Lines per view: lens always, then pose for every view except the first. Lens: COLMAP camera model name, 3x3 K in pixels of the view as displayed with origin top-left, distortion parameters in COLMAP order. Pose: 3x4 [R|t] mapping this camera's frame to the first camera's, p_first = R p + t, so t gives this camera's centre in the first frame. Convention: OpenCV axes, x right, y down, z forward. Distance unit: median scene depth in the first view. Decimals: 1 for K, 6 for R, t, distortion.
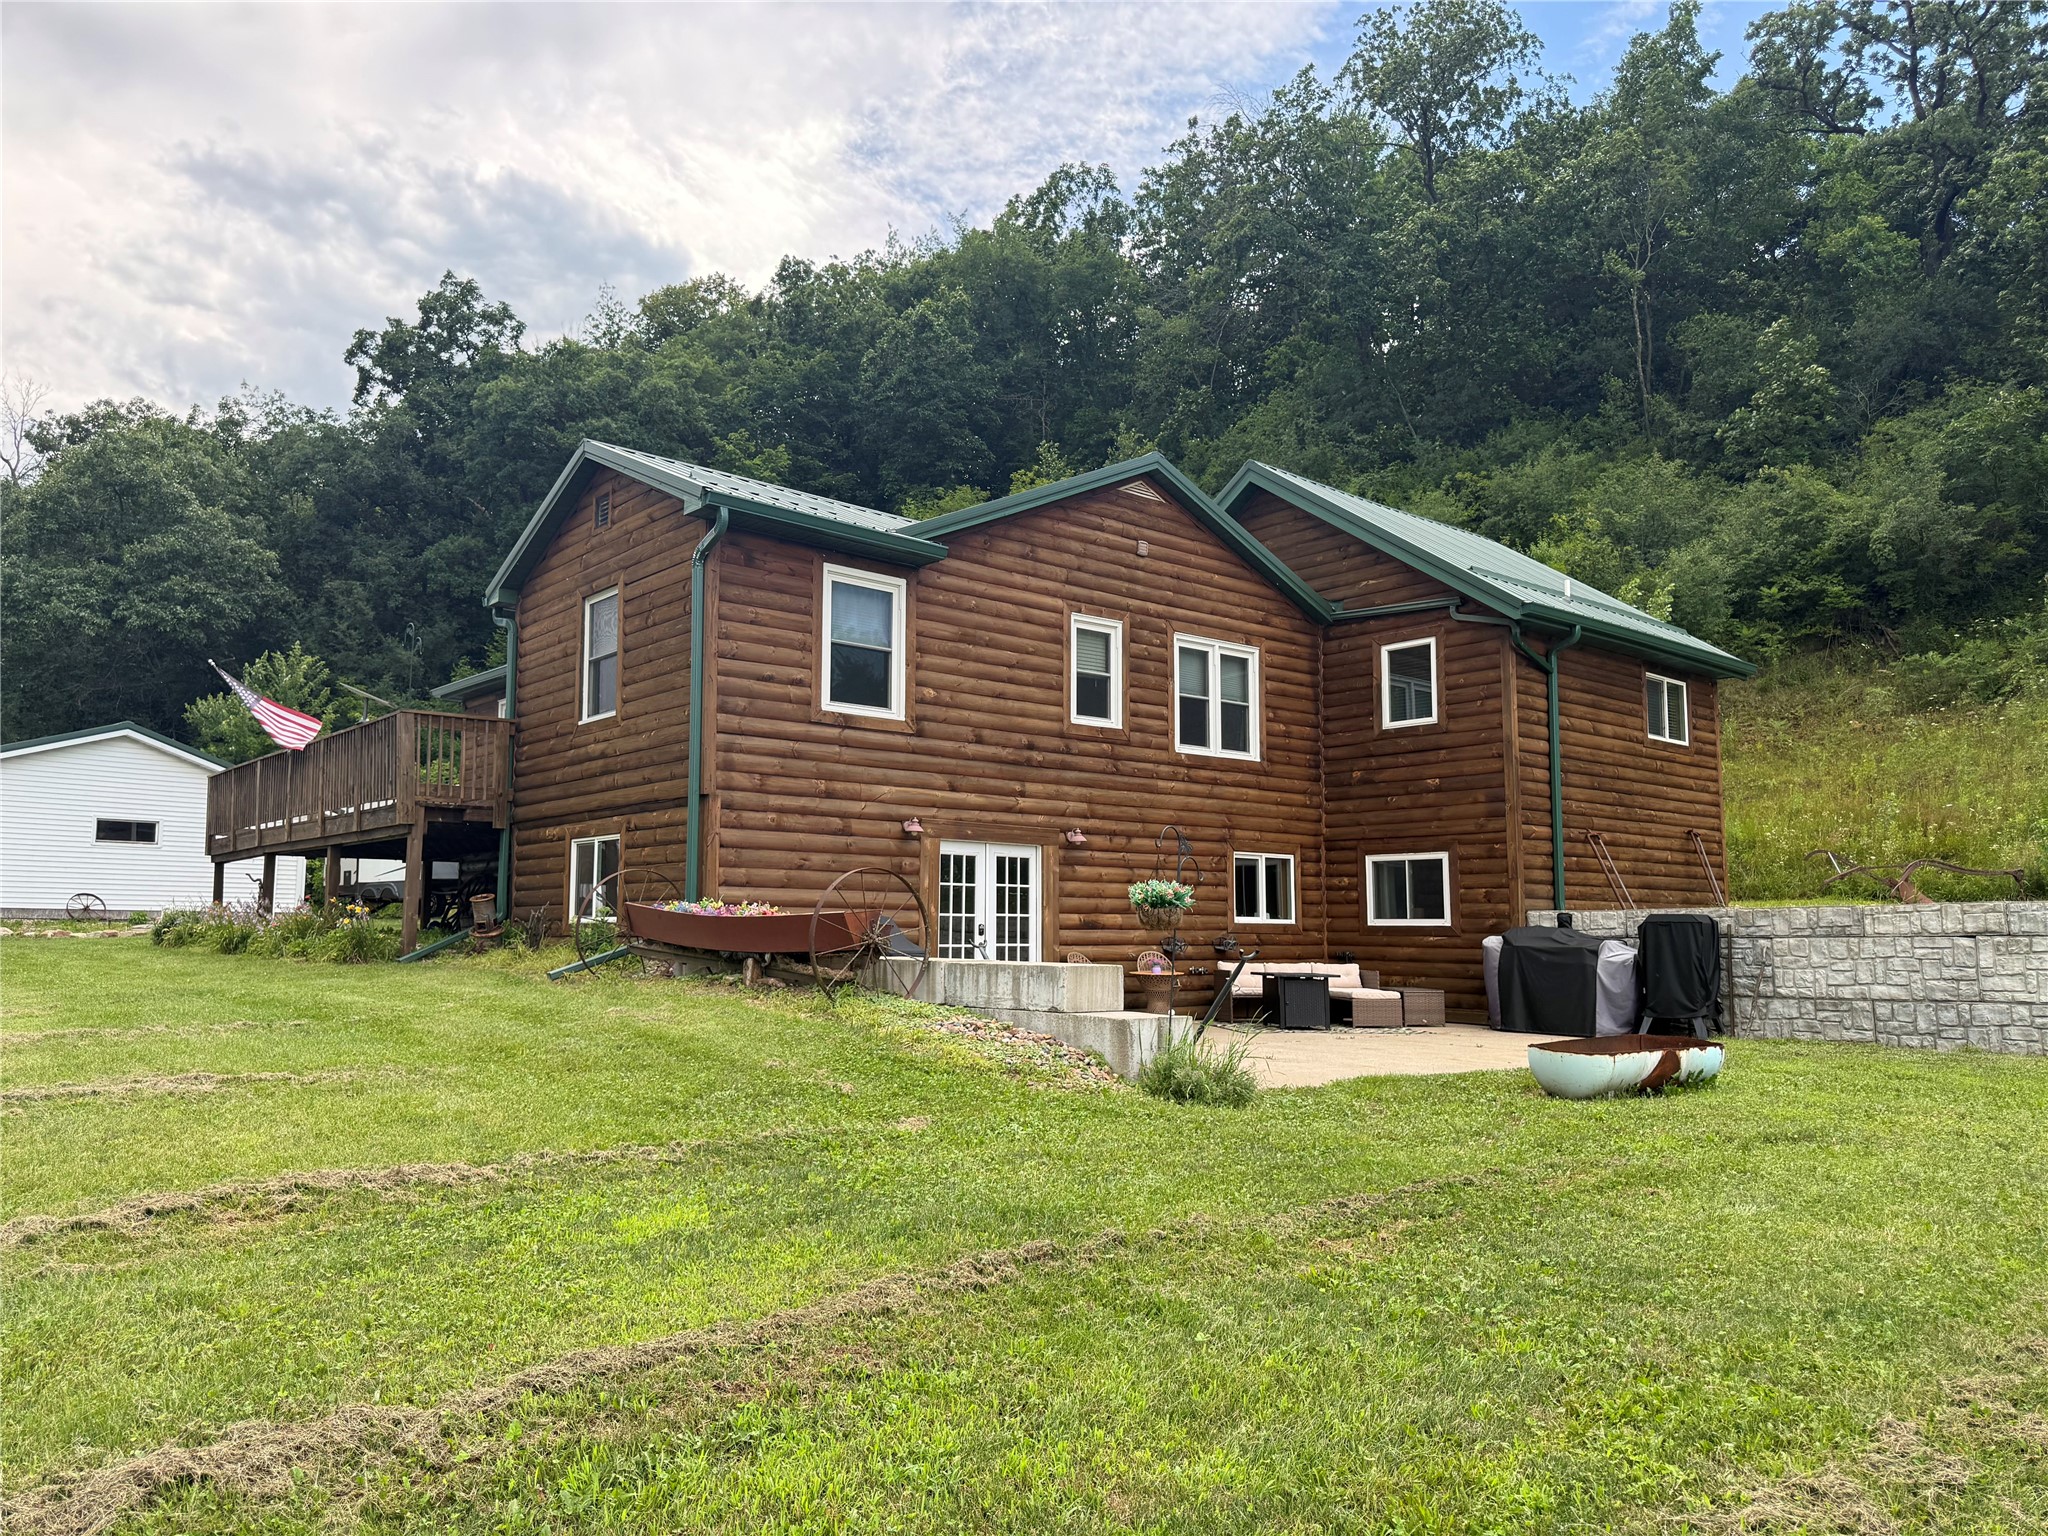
lens RADIAL K [[1446.3, 0, 1009.4], [0, 1446.3, 764.9], [0, 0, 1]] dist [0.066781, -0.050902]
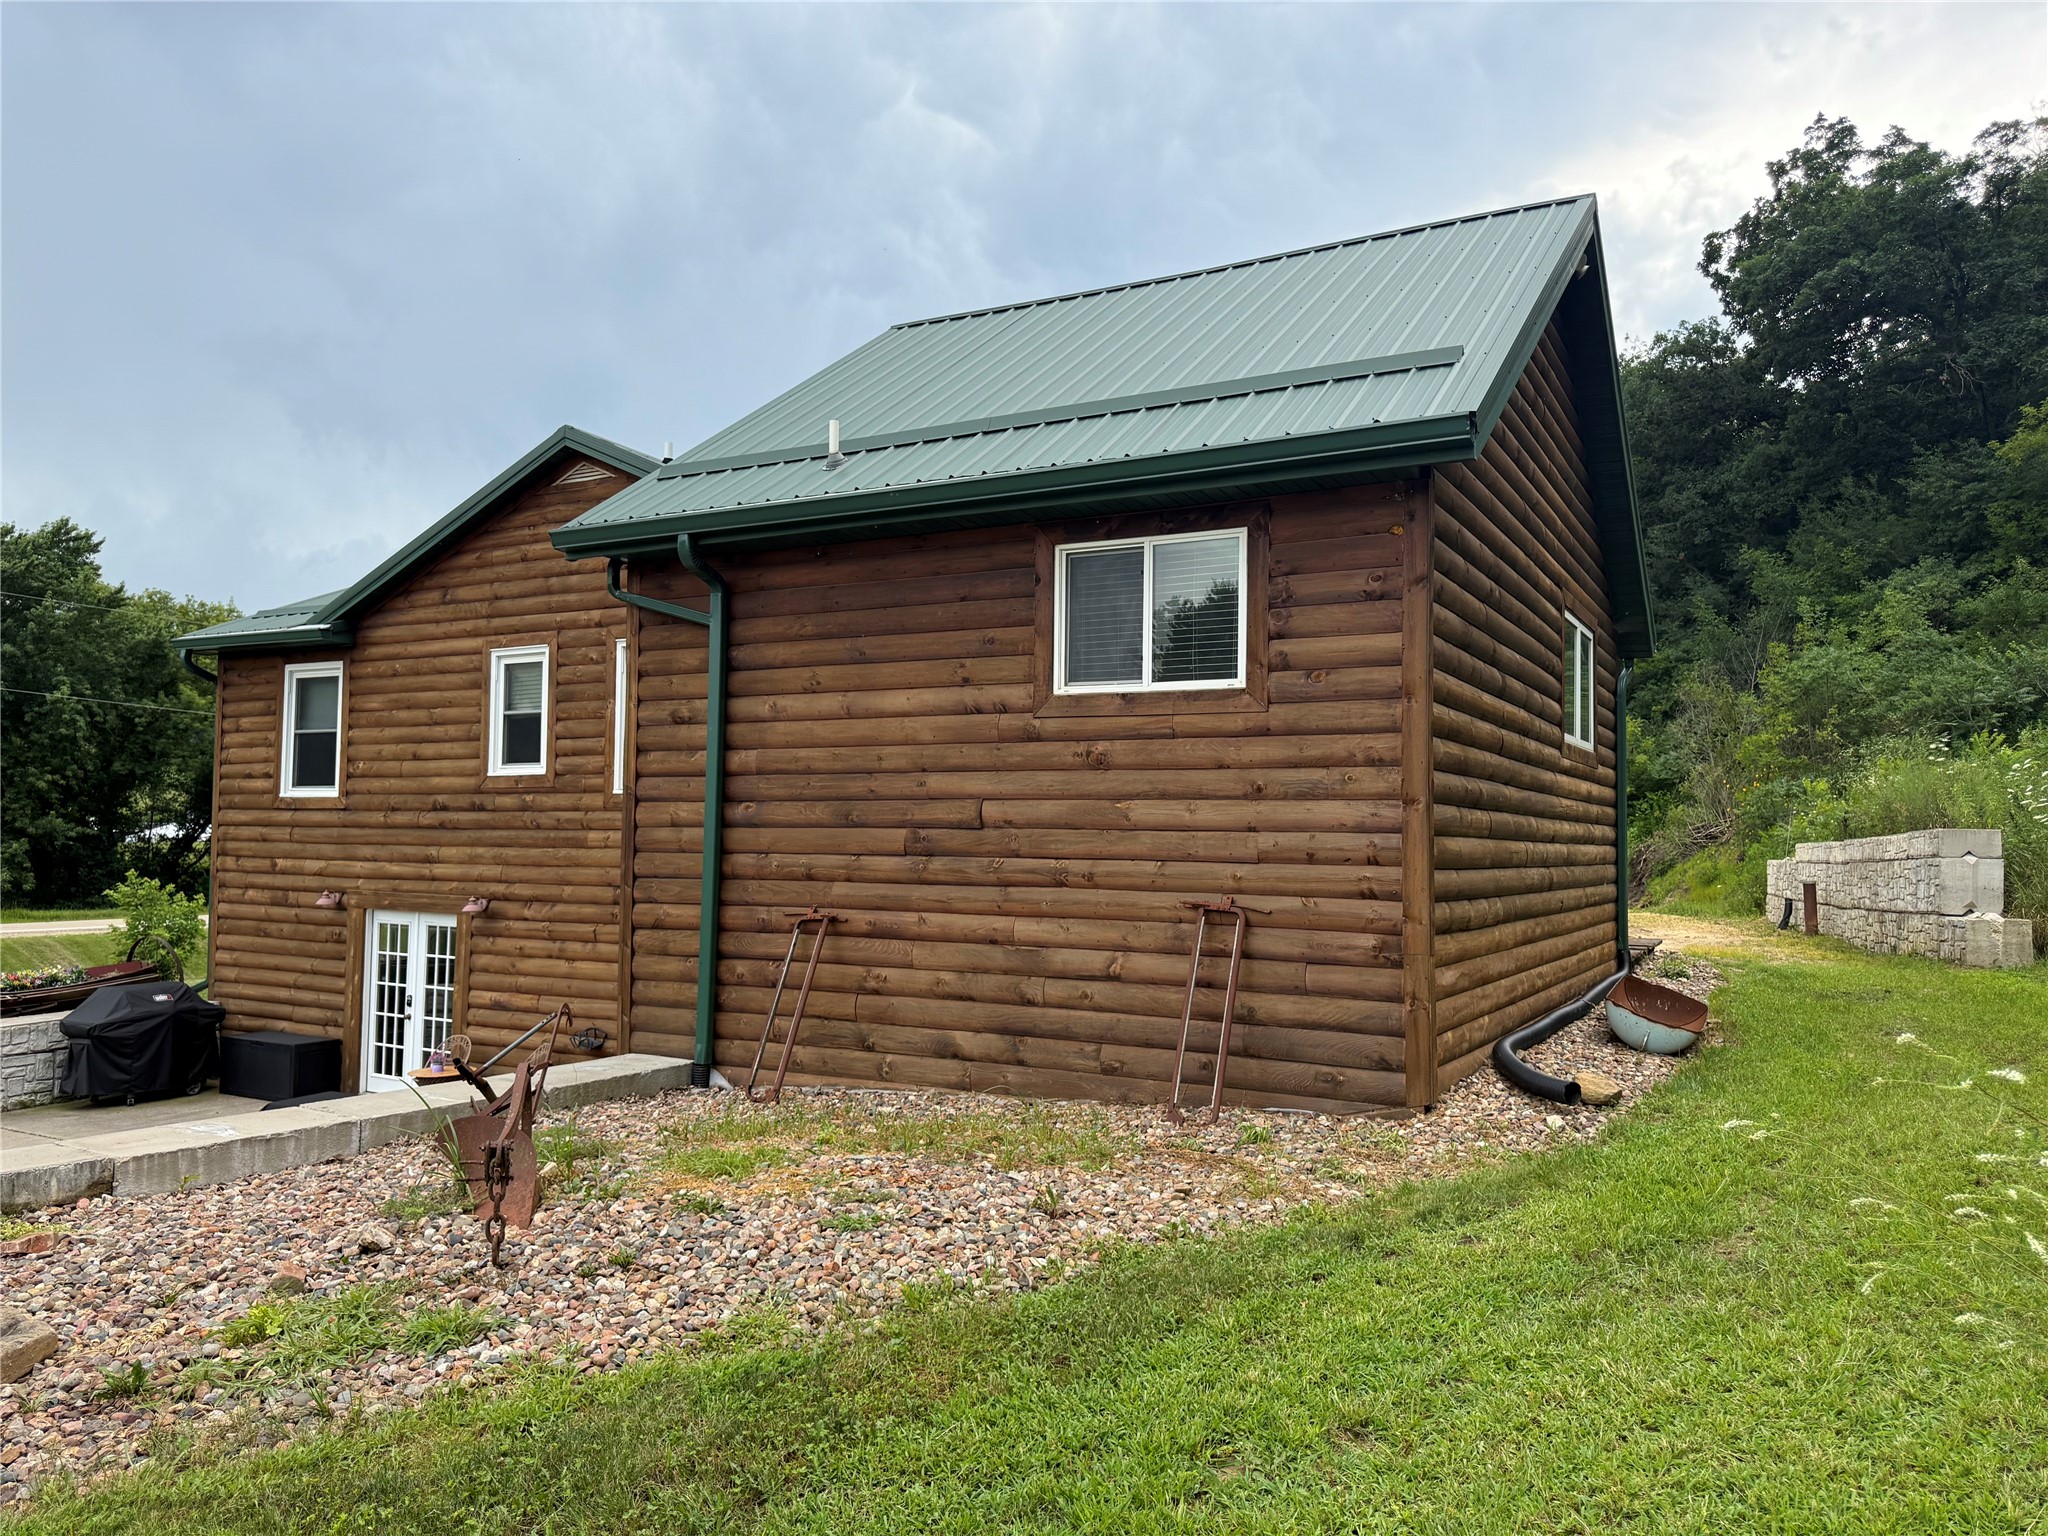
lens RADIAL K [[1446.3, 0, 1039.7], [0, 1446.3, 755.9], [0, 0, 1]] dist [0.066781, -0.050902]
pose [[0.344805, -0.053663, -0.937139, 1.007086], [0.096308, 0.995118, -0.021548, 0.010859], [0.933721, -0.082824, 0.348290, 1.012529]]
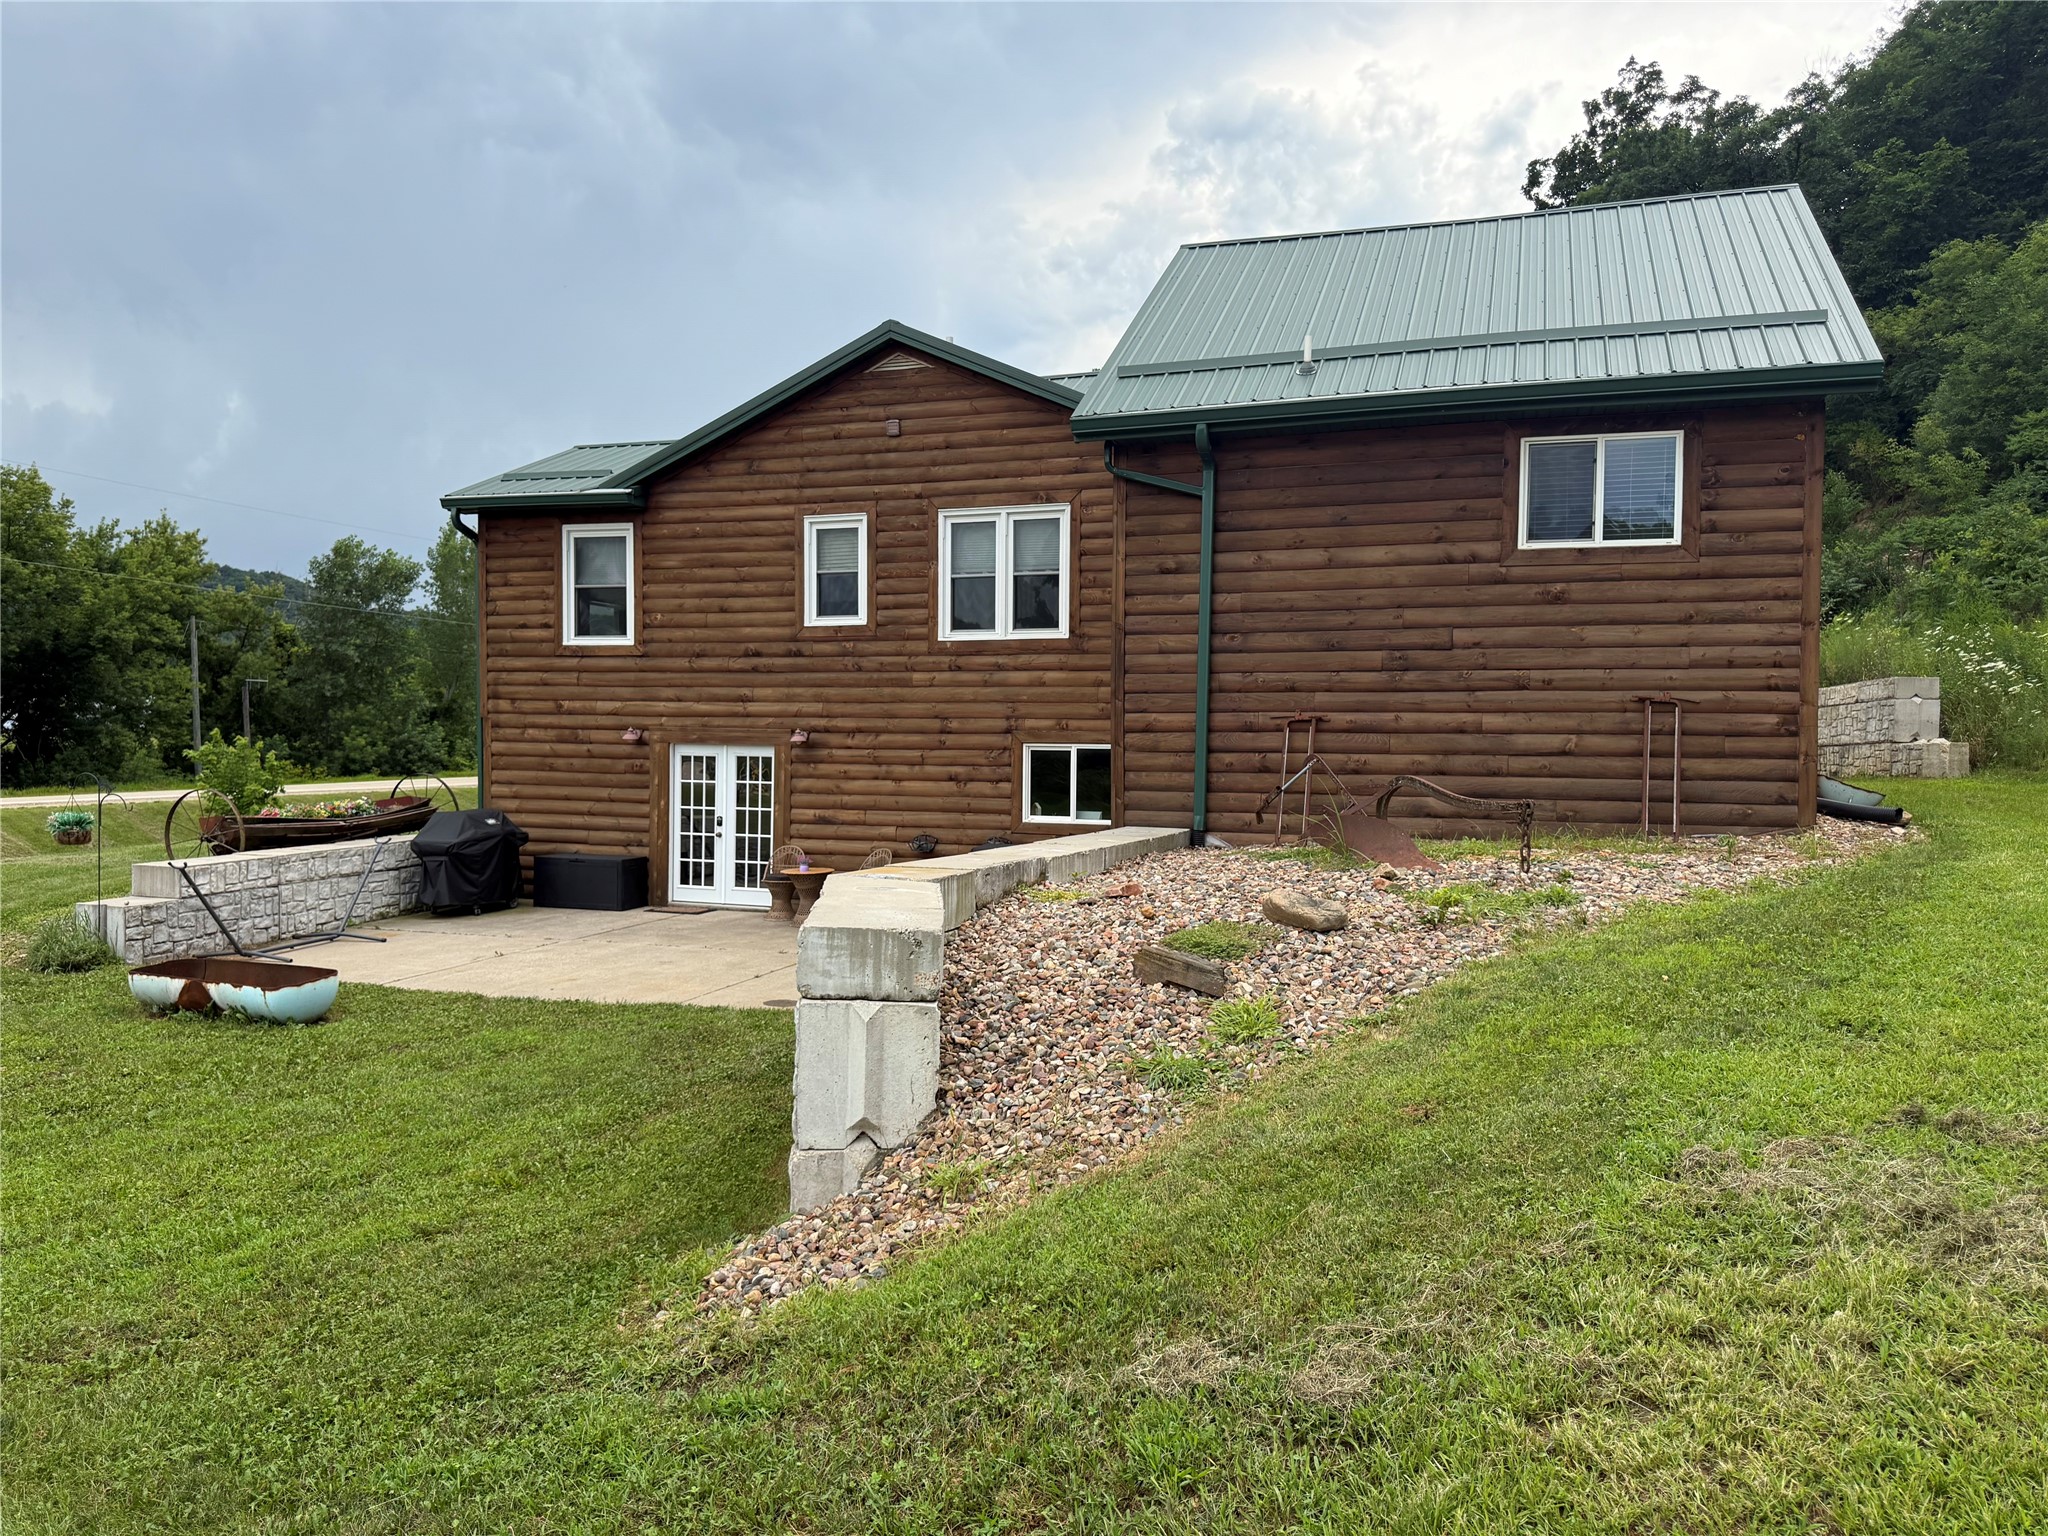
lens RADIAL K [[1446.3, 0, 1026.9], [0, 1446.3, 777.5], [0, 0, 1]] dist [0.066781, -0.050902]
pose [[0.502000, 0.024445, -0.864522, 1.026093], [0.091240, 0.992526, 0.081045, 0.009200], [0.860041, -0.119564, 0.496018, 0.615222]]
